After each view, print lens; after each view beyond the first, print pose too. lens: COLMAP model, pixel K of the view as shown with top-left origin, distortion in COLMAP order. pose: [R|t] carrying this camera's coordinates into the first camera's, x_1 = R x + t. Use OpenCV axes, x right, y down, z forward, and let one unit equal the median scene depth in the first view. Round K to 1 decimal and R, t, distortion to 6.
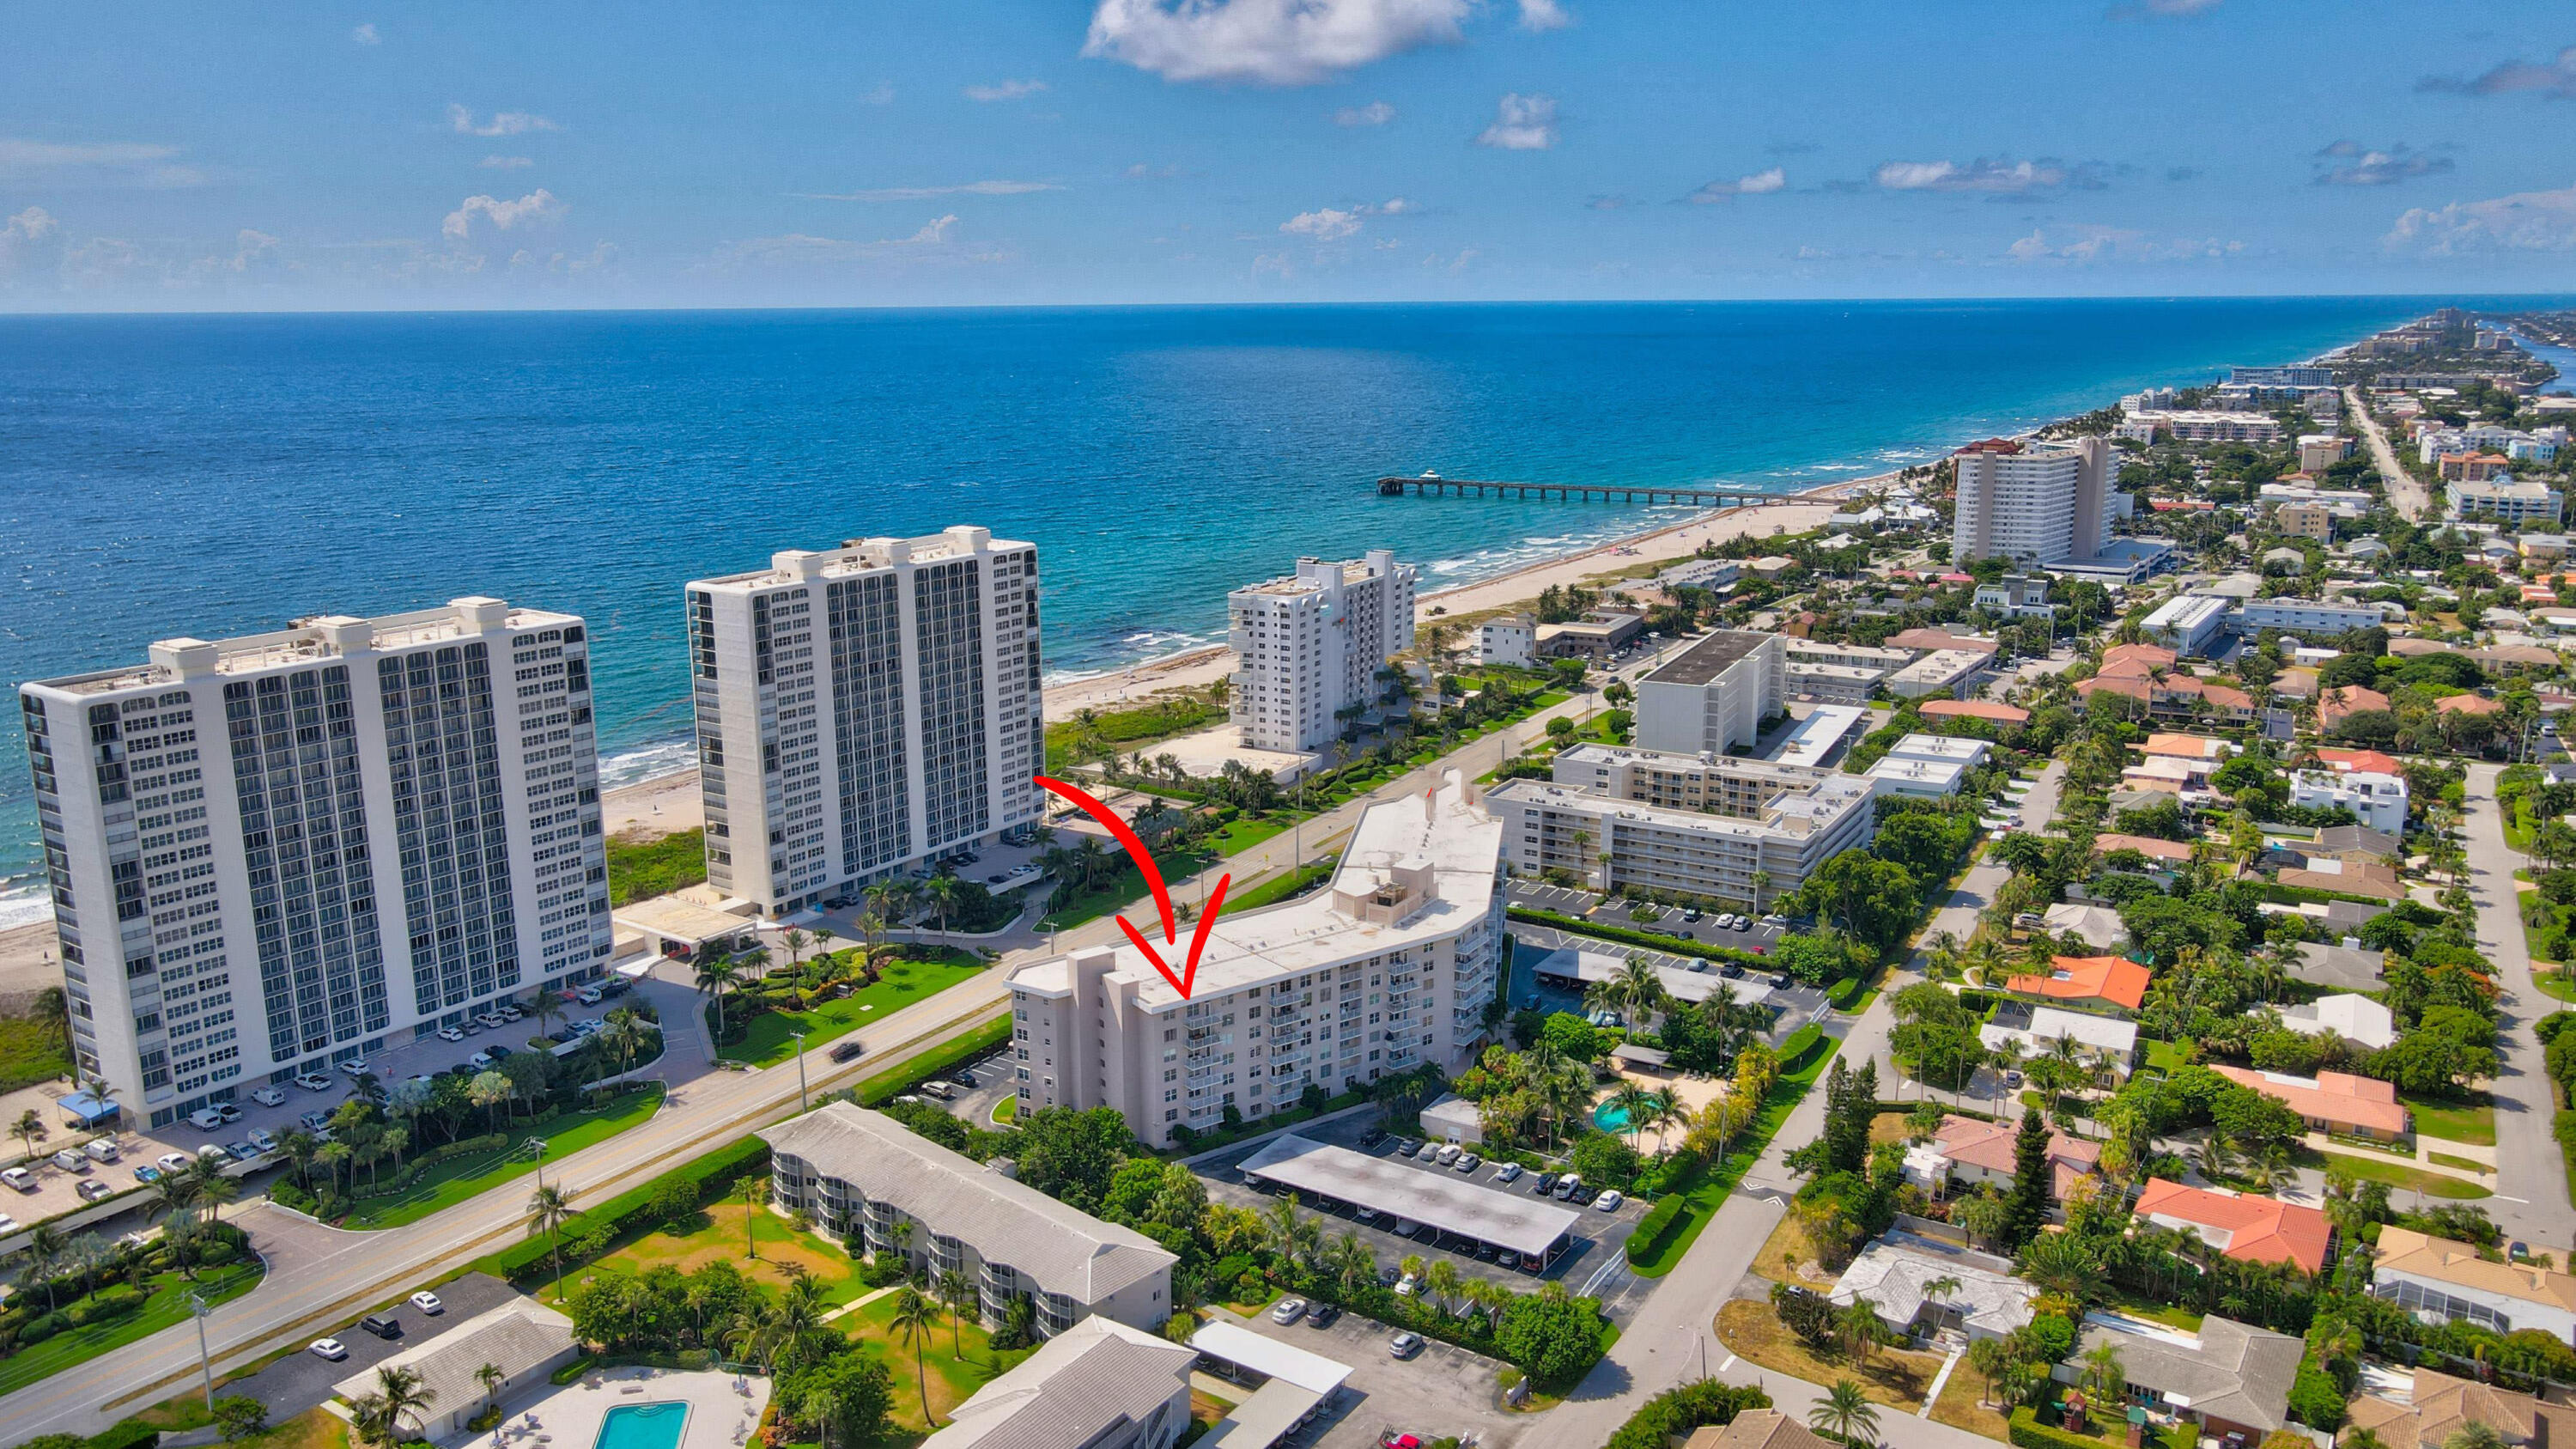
lens RADIAL K [[1911.3, 0, 1274.2], [0, 1911.3, 727.9], [0, 0, 1]] dist [-0.000780, 0.015271]
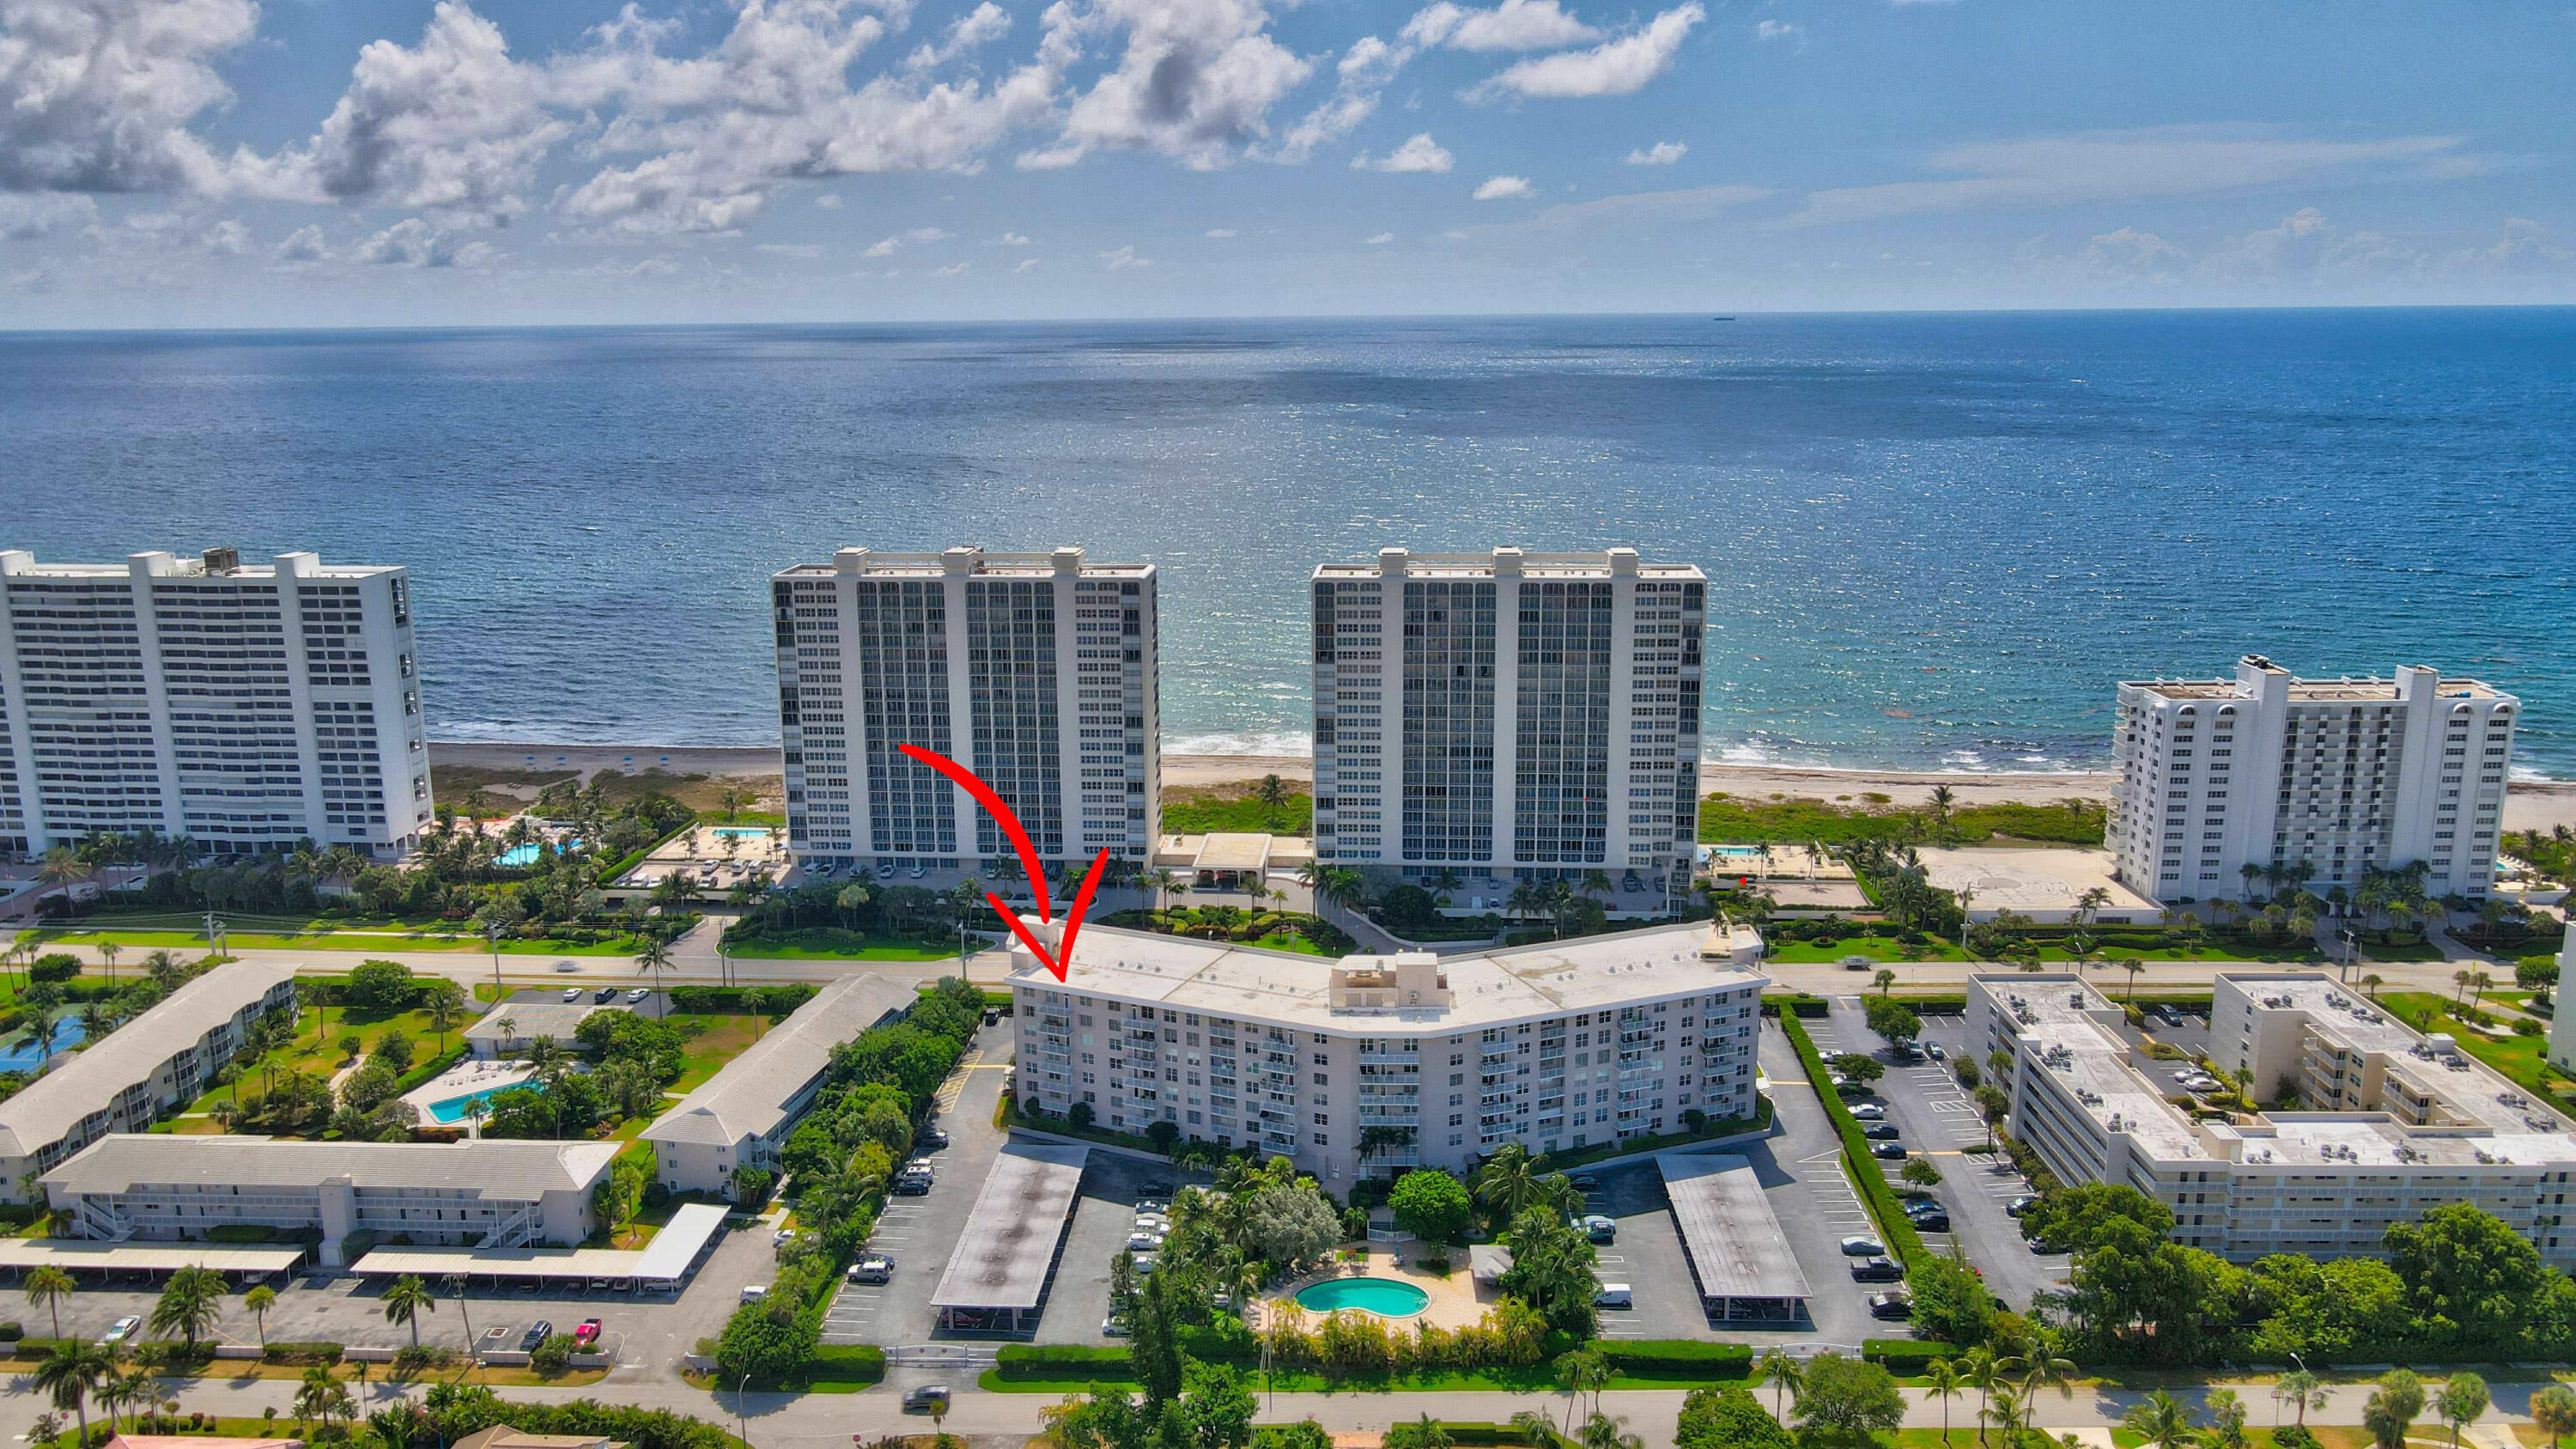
lens RADIAL K [[1915.4, 0, 1271.4], [0, 1915.4, 726.9], [0, 0, 1]] dist [-0.017176, 0.054694]
pose [[0.499100, 0.187832, -0.845943, 0.813965], [-0.186065, 0.976685, 0.107085, -0.122876], [0.846333, 0.103954, 0.522412, 0.494753]]
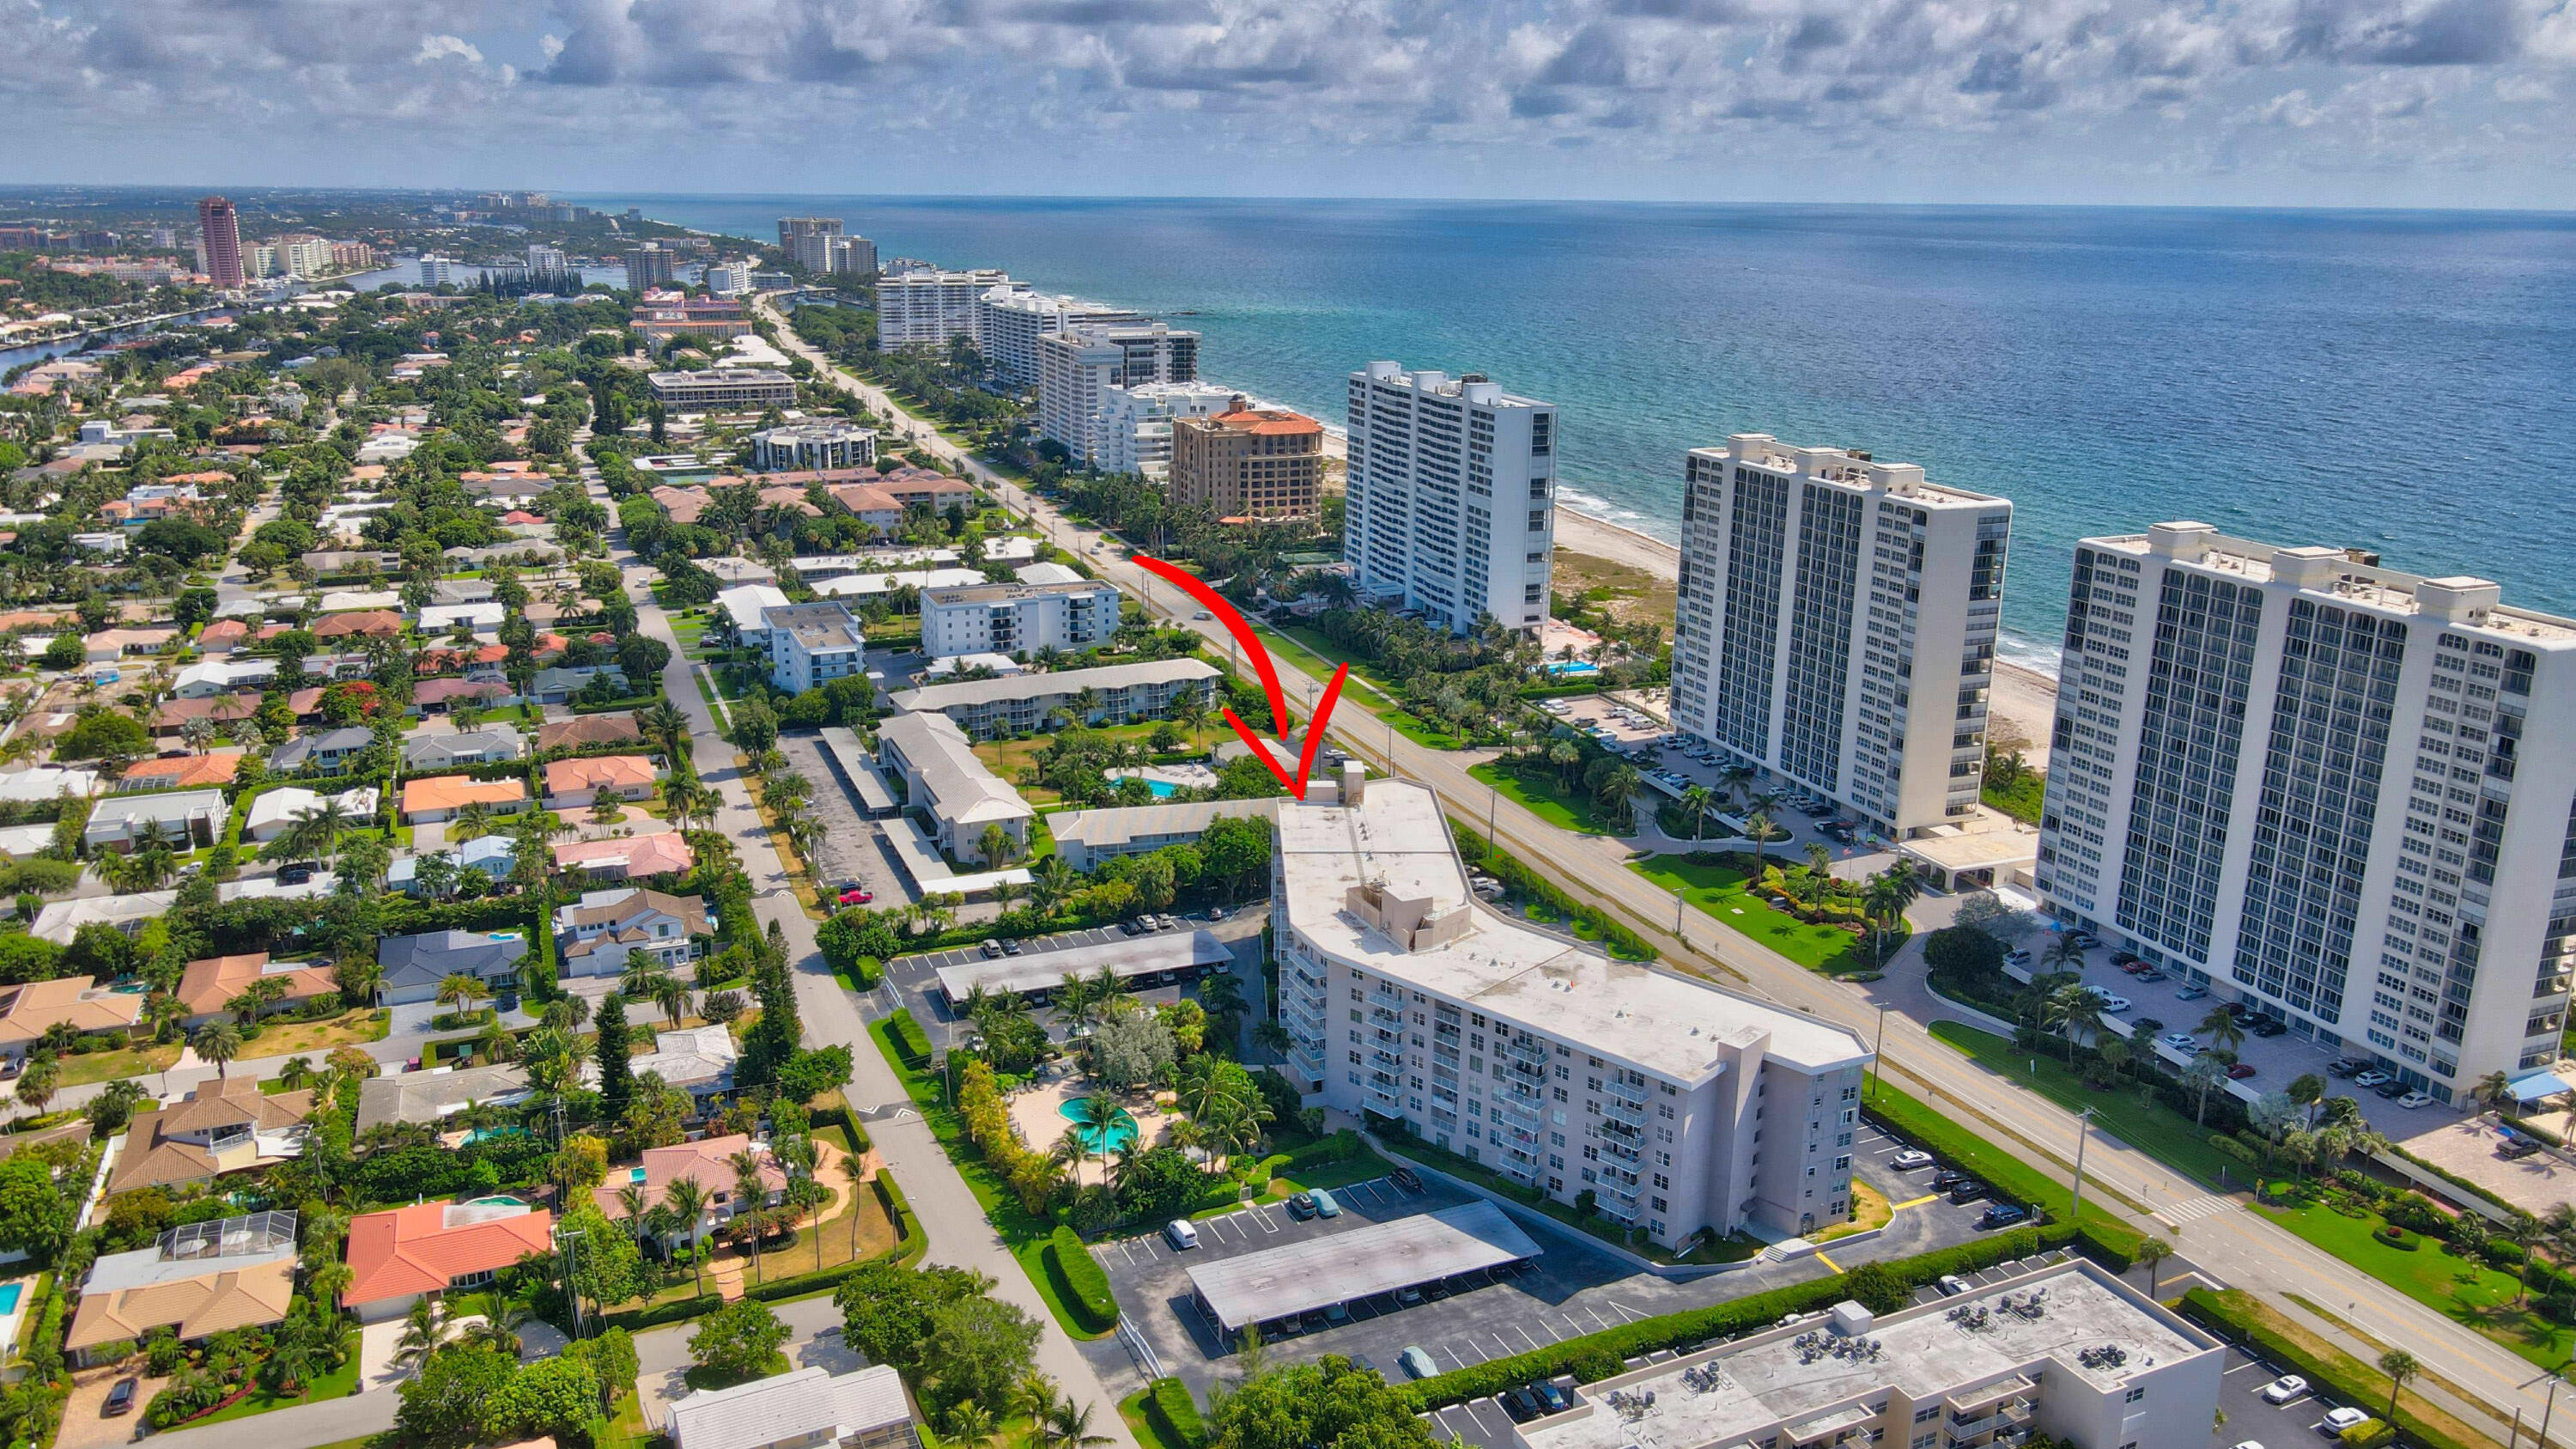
lens RADIAL K [[1915.4, 0, 1271.4], [0, 1915.4, 726.9], [0, 0, 1]] dist [-0.017176, 0.054694]
pose [[-0.560344, 0.228296, -0.796175, 0.797600], [-0.188011, 0.901111, 0.390706, -0.326979], [0.806639, 0.368620, -0.462010, 1.385582]]
